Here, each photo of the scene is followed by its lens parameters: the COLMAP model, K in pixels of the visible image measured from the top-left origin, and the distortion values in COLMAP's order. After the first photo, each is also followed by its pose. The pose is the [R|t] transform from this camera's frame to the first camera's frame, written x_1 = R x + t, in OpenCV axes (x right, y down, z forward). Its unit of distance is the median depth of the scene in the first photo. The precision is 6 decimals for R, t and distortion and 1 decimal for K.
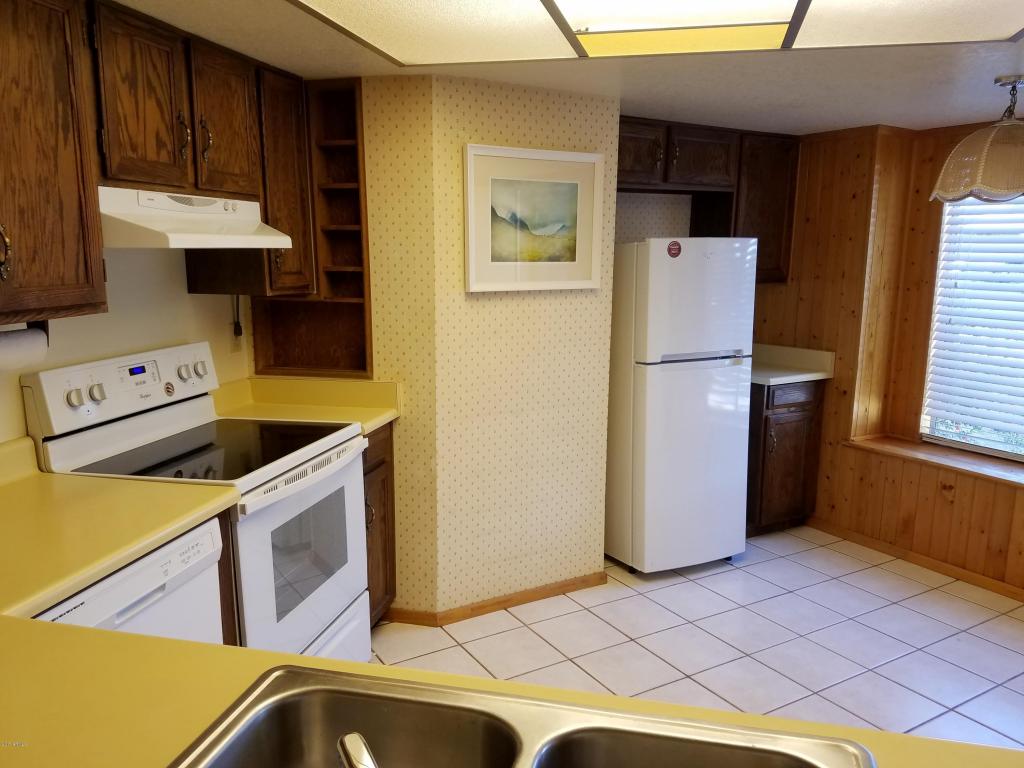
lens RADIAL K [[771.4, 0, 467.8], [0, 771.4, 407.4], [0, 0, 1]] dist [0.263419, -0.417226]
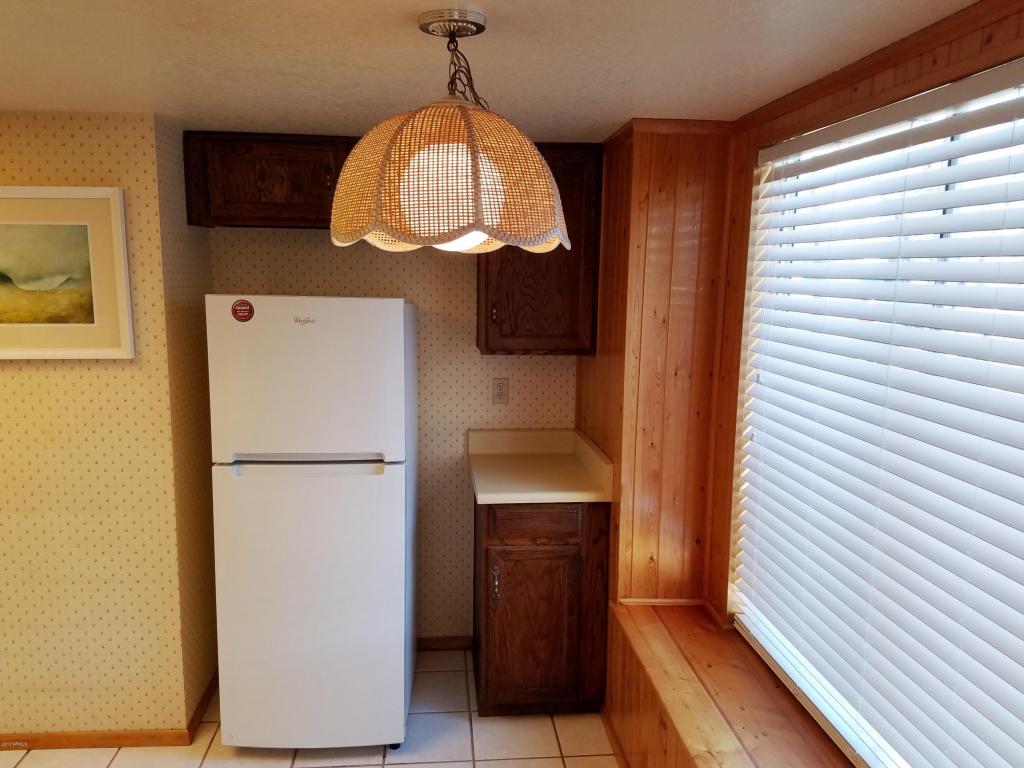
lens RADIAL K [[771.6, 0, 490.9], [0, 771.6, 397.7], [0, 0, 1]] dist [0.053400, -0.086691]
pose [[0.903530, 0.071899, -0.422451, 0.829574], [-0.084989, 0.996307, -0.012207, -0.140883], [0.420013, 0.046933, 0.906304, 0.487597]]
